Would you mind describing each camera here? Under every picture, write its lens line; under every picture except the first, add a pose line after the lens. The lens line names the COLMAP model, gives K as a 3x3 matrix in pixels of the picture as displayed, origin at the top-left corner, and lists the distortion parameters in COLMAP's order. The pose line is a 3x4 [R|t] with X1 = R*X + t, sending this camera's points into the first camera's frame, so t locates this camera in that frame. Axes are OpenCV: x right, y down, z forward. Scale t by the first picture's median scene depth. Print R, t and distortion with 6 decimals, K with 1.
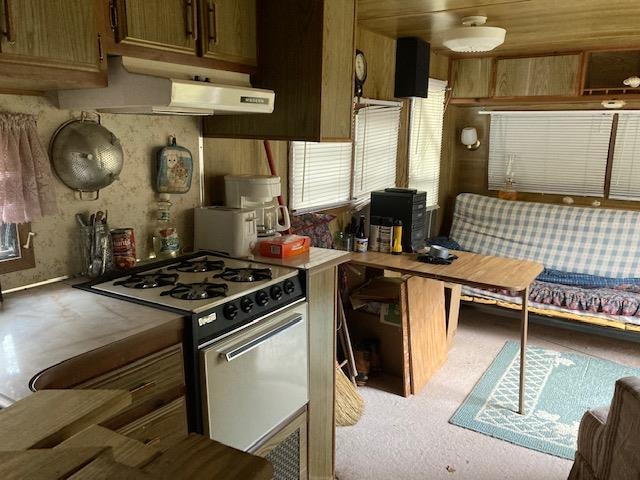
lens RADIAL K [[535.2, 0, 320.0], [0, 535.2, 240.0], [0, 0, 1]] dist [-0.000537, -0.000167]
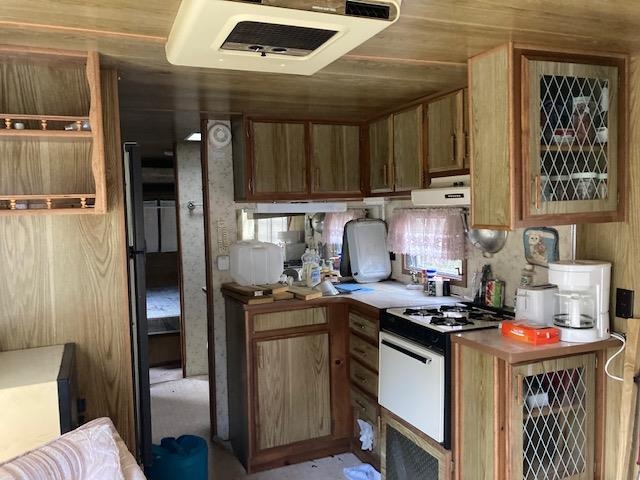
lens RADIAL K [[535.2, 0, 320.0], [0, 535.2, 240.0], [0, 0, 1]] dist [-0.000537, -0.000167]
pose [[-0.582595, 0.060697, -0.810493, 1.106304], [-0.141555, 0.974389, 0.174722, -0.319745], [0.800341, 0.216521, -0.559082, 1.415163]]
